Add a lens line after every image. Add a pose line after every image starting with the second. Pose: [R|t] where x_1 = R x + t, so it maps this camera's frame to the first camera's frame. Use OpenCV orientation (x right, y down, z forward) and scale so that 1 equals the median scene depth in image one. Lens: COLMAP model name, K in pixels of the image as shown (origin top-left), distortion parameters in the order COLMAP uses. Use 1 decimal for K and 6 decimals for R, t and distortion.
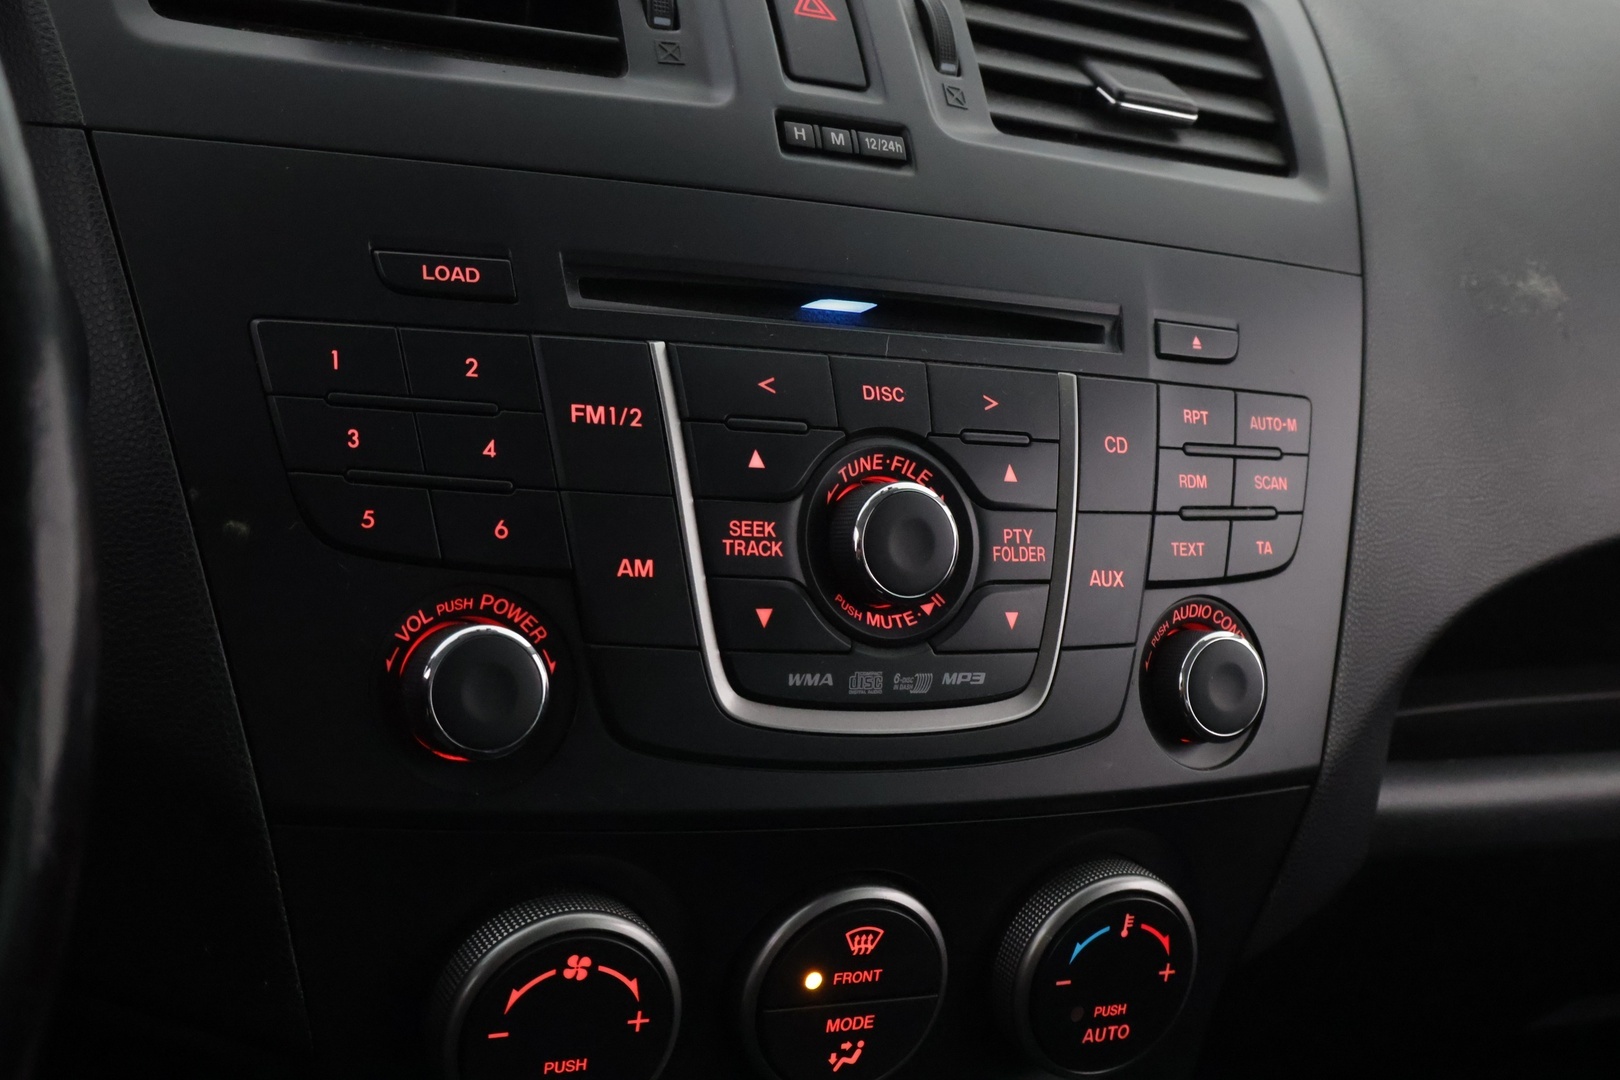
lens RADIAL K [[2000.6, 0, 810.0], [0, 2000.6, 540.0], [0, 0, 1]] dist [0.010012, 0.006257]
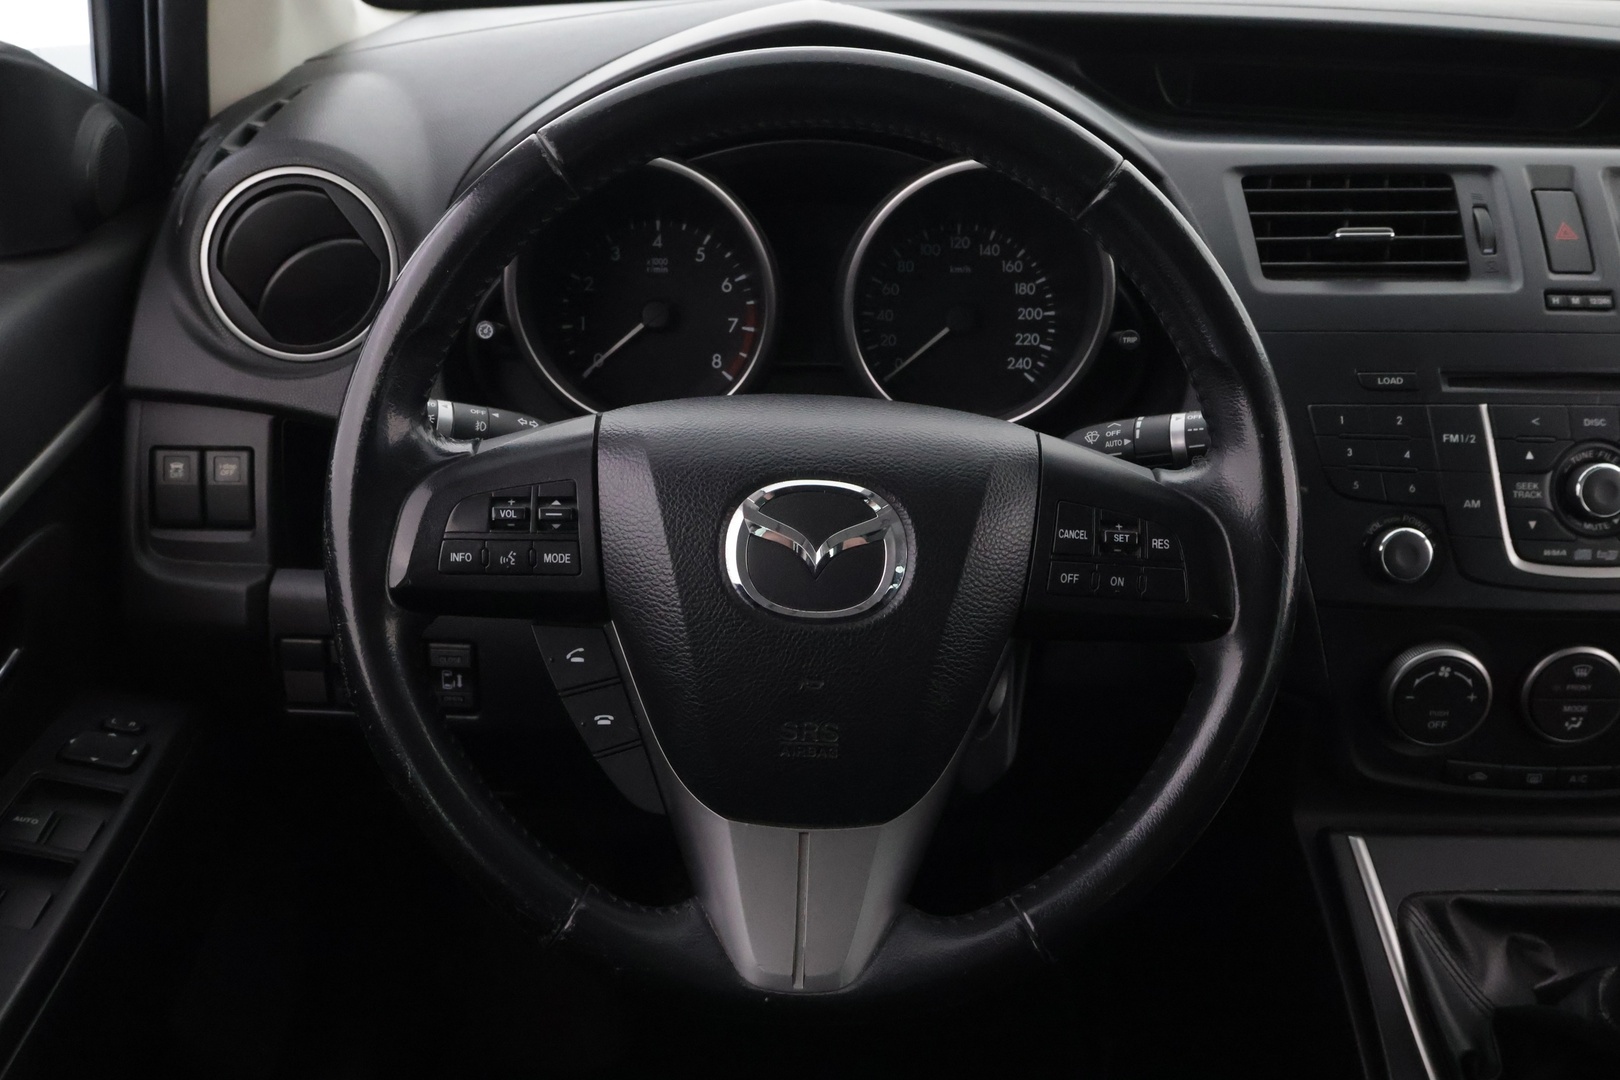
lens RADIAL K [[1666.0, 0, 810.0], [0, 1666.0, 540.0], [0, 0, 1]] dist [0.001636, -0.022767]
pose [[0.889084, 0.013313, -0.457550, 0.107170], [0.017739, 0.997824, 0.063502, -0.074984], [0.457400, -0.064575, 0.886914, -0.999995]]
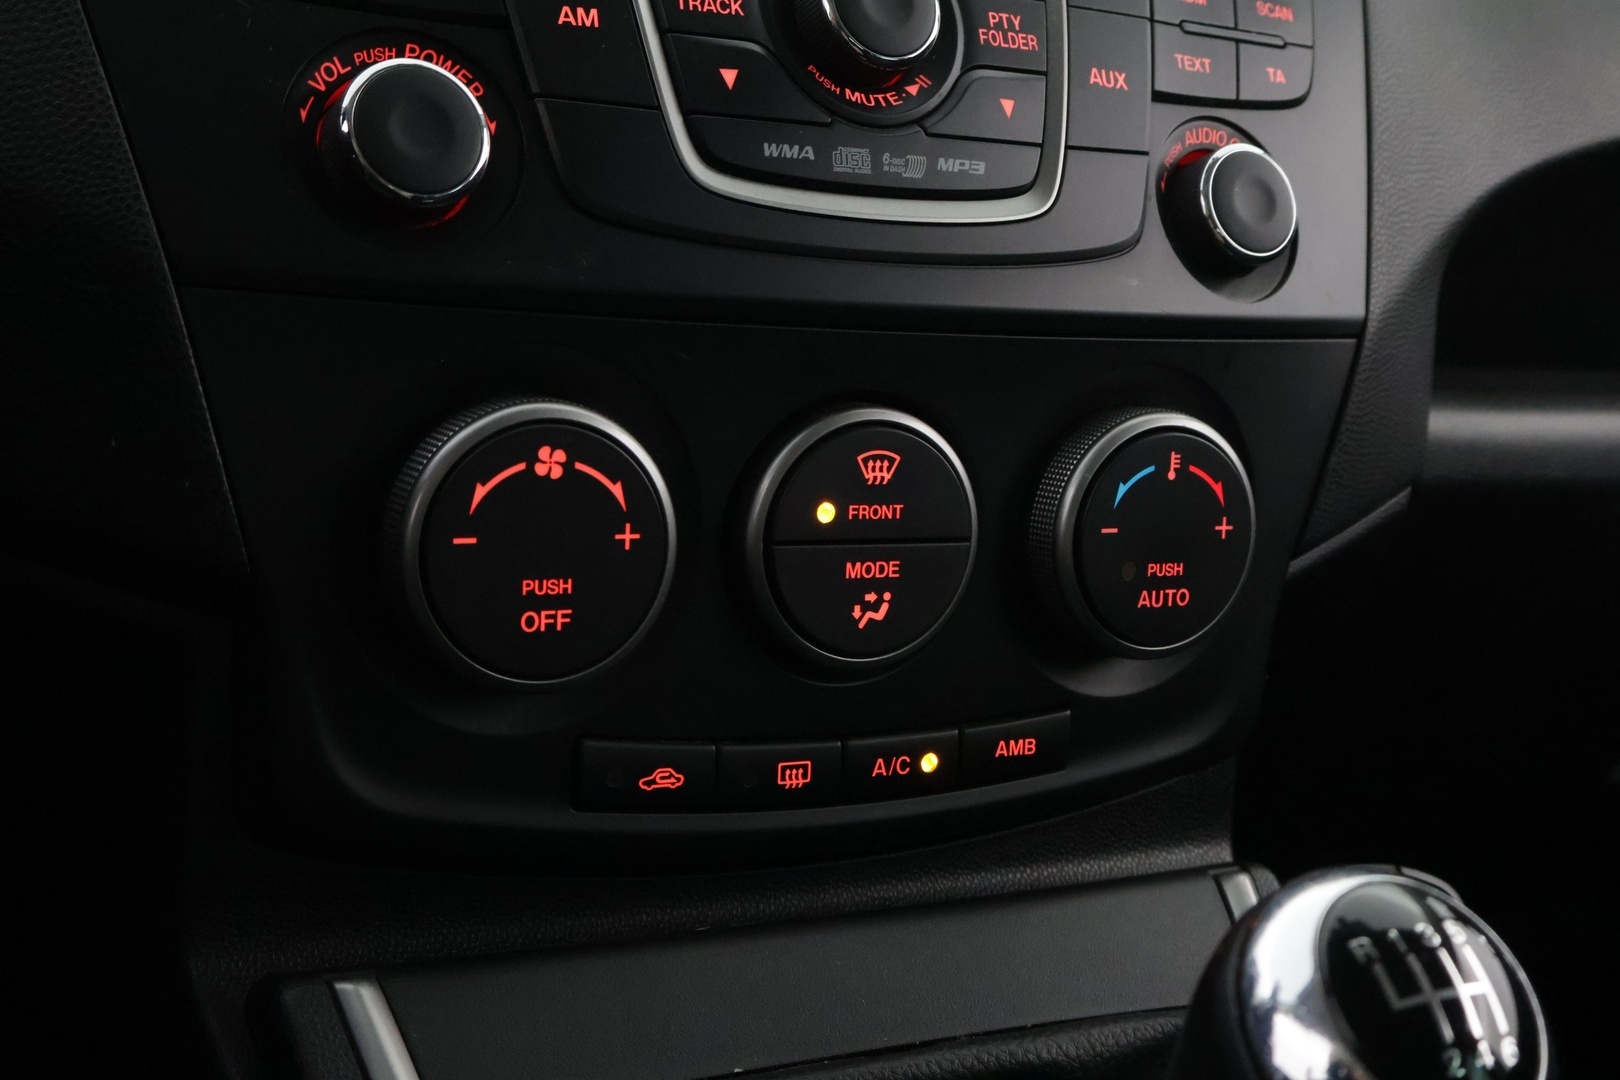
lens RADIAL K [[2000.6, 0, 810.0], [0, 2000.6, 540.0], [0, 0, 1]] dist [0.010012, 0.006257]
pose [[0.995329, -0.095313, 0.015337, -0.019370], [0.096321, 0.991136, -0.091500, 0.307475], [-0.006480, 0.092550, 0.995687, 0.130544]]
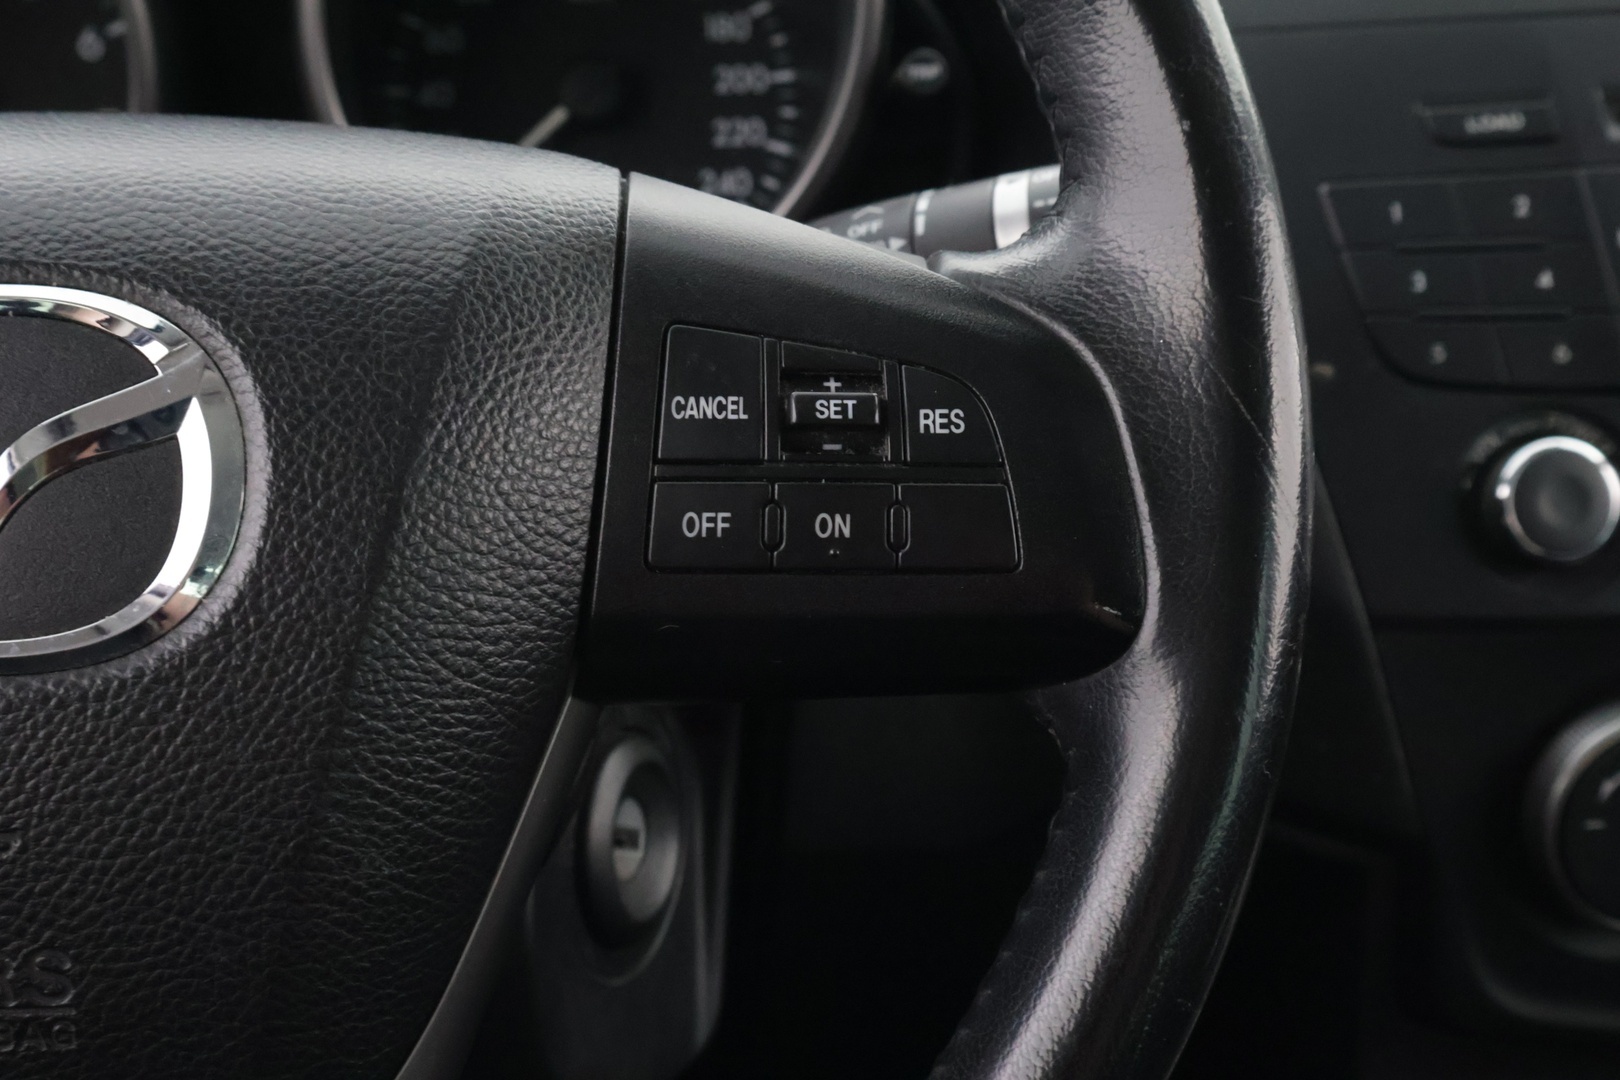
lens RADIAL K [[2450.5, 0, 810.0], [0, 2450.5, 540.0], [0, 0, 1]] dist [-0.019224, 0.070933]
pose [[0.914261, -0.068645, -0.399268, -0.005366], [0.071637, 0.997403, -0.007443, 0.068406], [0.398742, -0.021797, 0.916804, -0.329839]]
